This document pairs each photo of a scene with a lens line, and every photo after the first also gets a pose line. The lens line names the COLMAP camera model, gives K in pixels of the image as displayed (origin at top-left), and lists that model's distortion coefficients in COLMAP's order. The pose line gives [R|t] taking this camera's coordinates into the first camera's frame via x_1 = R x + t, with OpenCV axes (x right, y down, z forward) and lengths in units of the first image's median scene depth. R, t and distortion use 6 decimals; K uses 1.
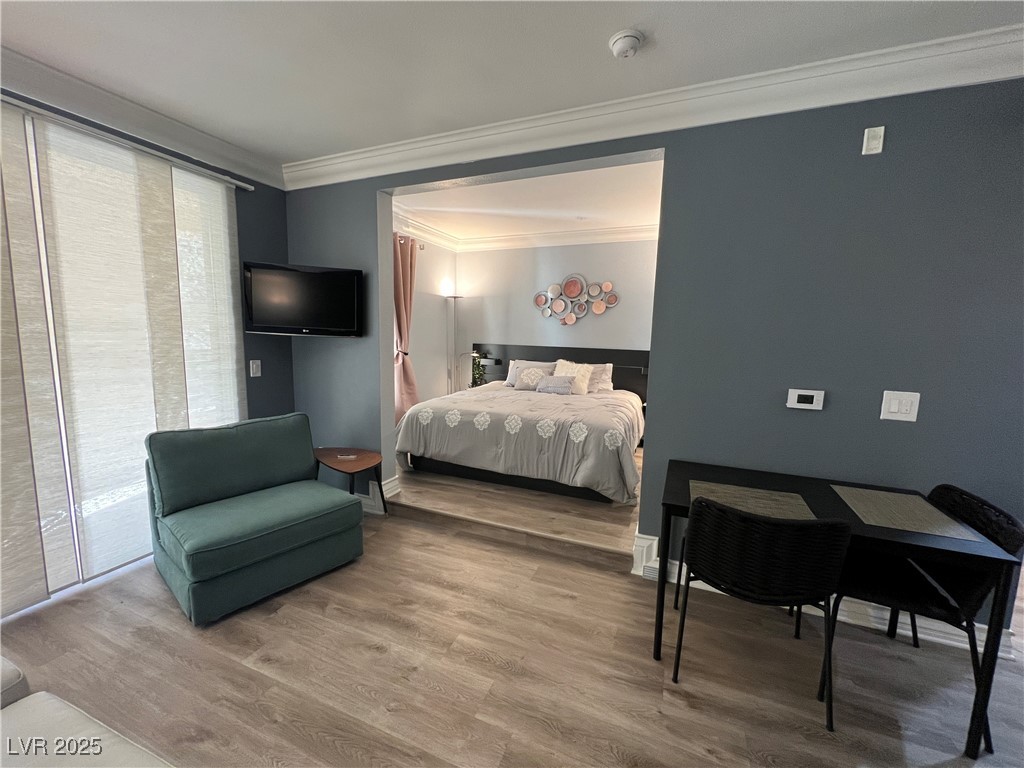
lens RADIAL K [[409.9, 0, 511.0], [0, 409.9, 386.9], [0, 0, 1]] dist [0.000628, 0.000186]
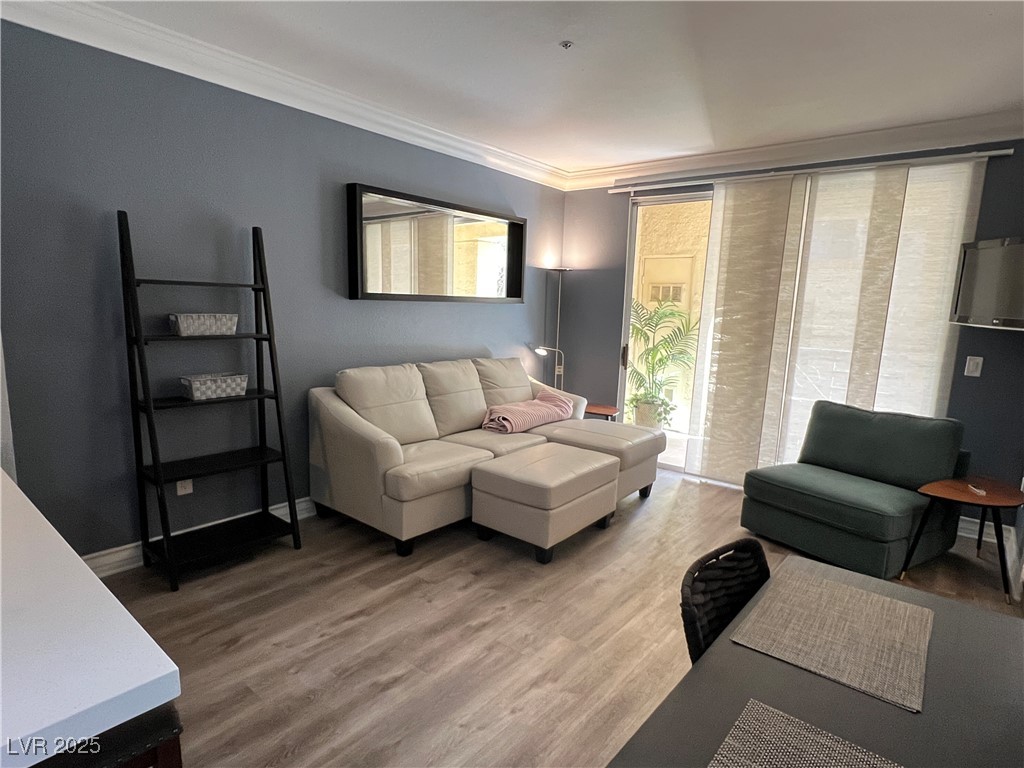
lens RADIAL K [[562.4, 0, 510.2], [0, 562.4, 388.0], [0, 0, 1]] dist [0.001057, 0.000350]
pose [[-0.293032, 0.112963, -0.949406, 0.679651], [-0.160307, 0.973134, 0.165264, -0.036044], [0.942568, 0.200624, -0.267050, 0.372916]]
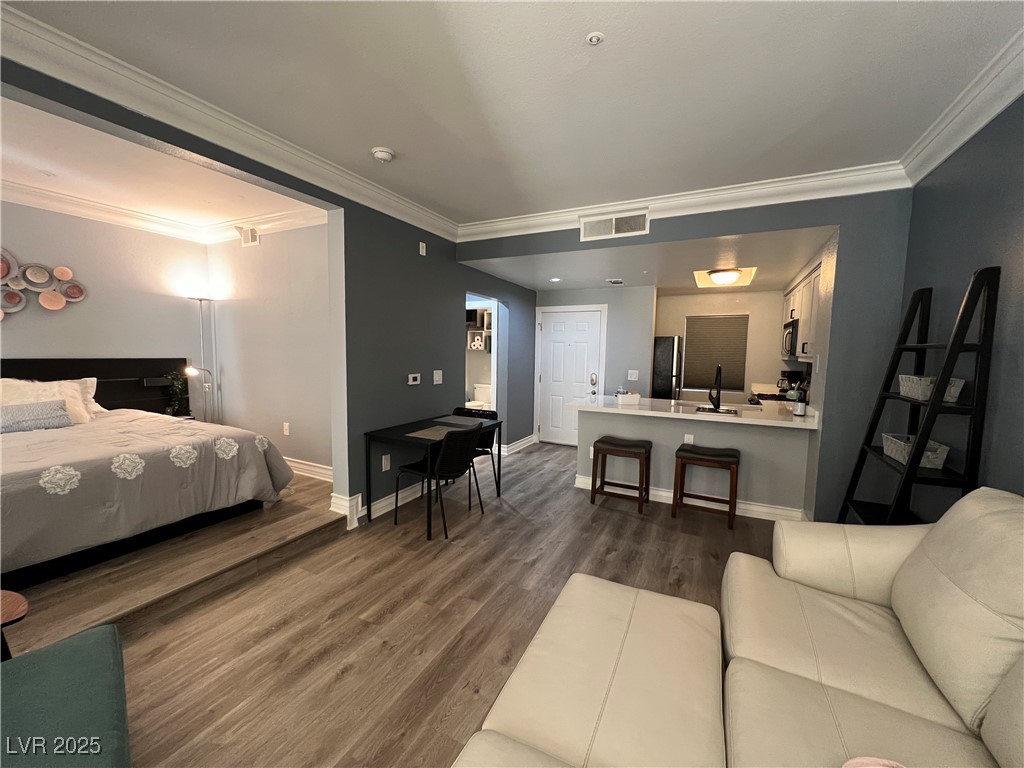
lens RADIAL K [[409.9, 0, 511.7], [0, 409.9, 387.3], [0, 0, 1]] dist [0.000628, 0.000186]
pose [[0.078794, -0.116434, 0.990068, -0.627876], [0.112038, 0.987898, 0.107262, -0.047898], [-0.990575, 0.102473, 0.090885, 0.238262]]
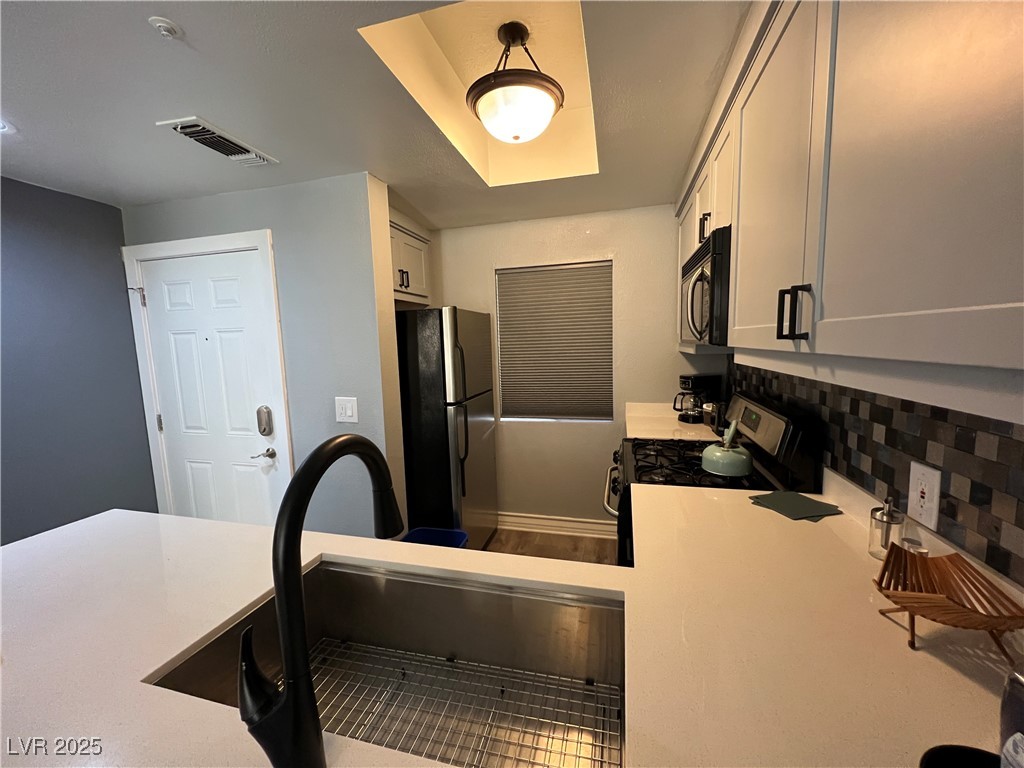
lens RADIAL K [[409.9, 0, 511.2], [0, 409.9, 388.3], [0, 0, 1]] dist [0.000628, 0.000186]
pose [[-0.136367, -0.135938, 0.981287, 0.346123], [0.148617, 0.976524, 0.155931, 0.037904], [-0.979447, 0.167100, -0.112963, -0.272530]]
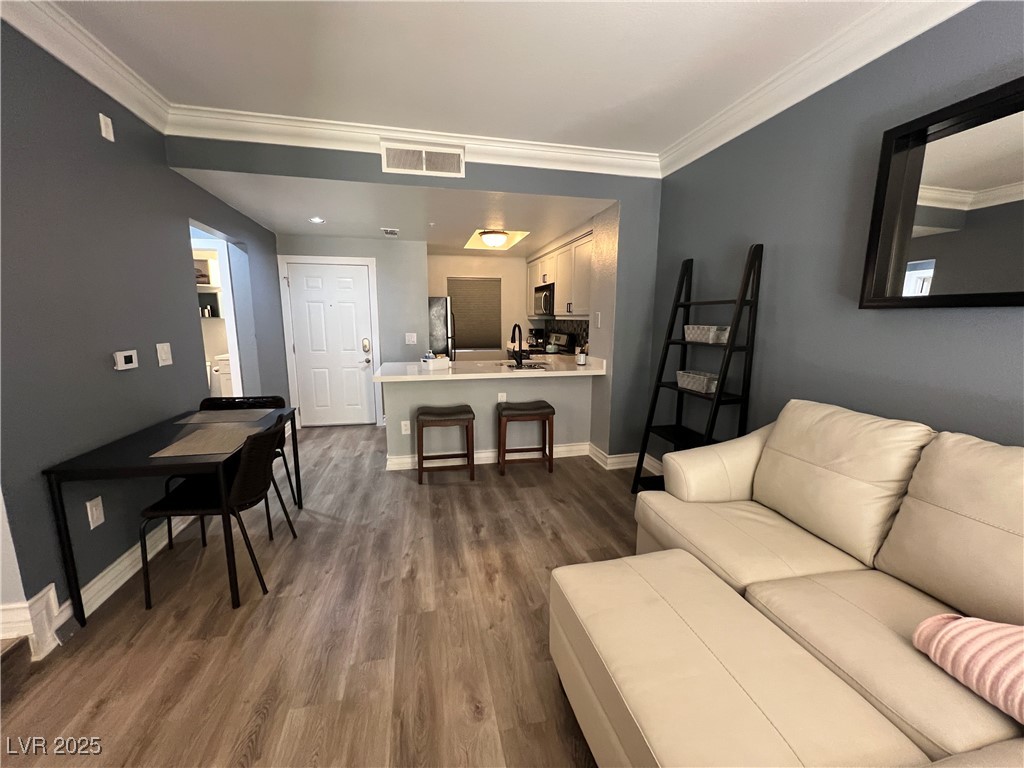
lens RADIAL K [[409.9, 0, 511.6], [0, 409.9, 387.2], [0, 0, 1]] dist [0.000628, 0.000186]
pose [[-0.578063, -0.165435, 0.799046, -0.429791], [0.084114, 0.961935, 0.260011, -0.055912], [-0.811645, 0.217513, -0.542144, 0.458442]]
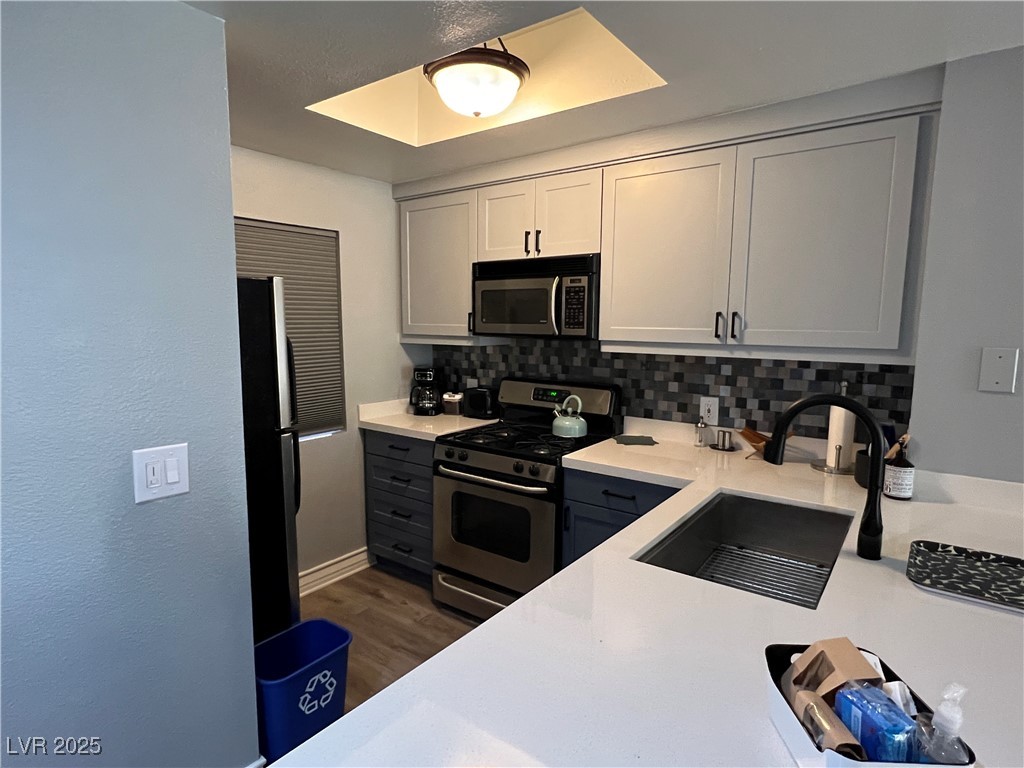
lens RADIAL K [[562.4, 0, 508.0], [0, 562.4, 386.8], [0, 0, 1]] dist [0.001057, 0.000350]
pose [[-0.970483, -0.062939, 0.232811, 0.651212], [-0.002736, 0.968157, 0.250329, -0.036771], [-0.241153, 0.242304, -0.939752, 0.227306]]
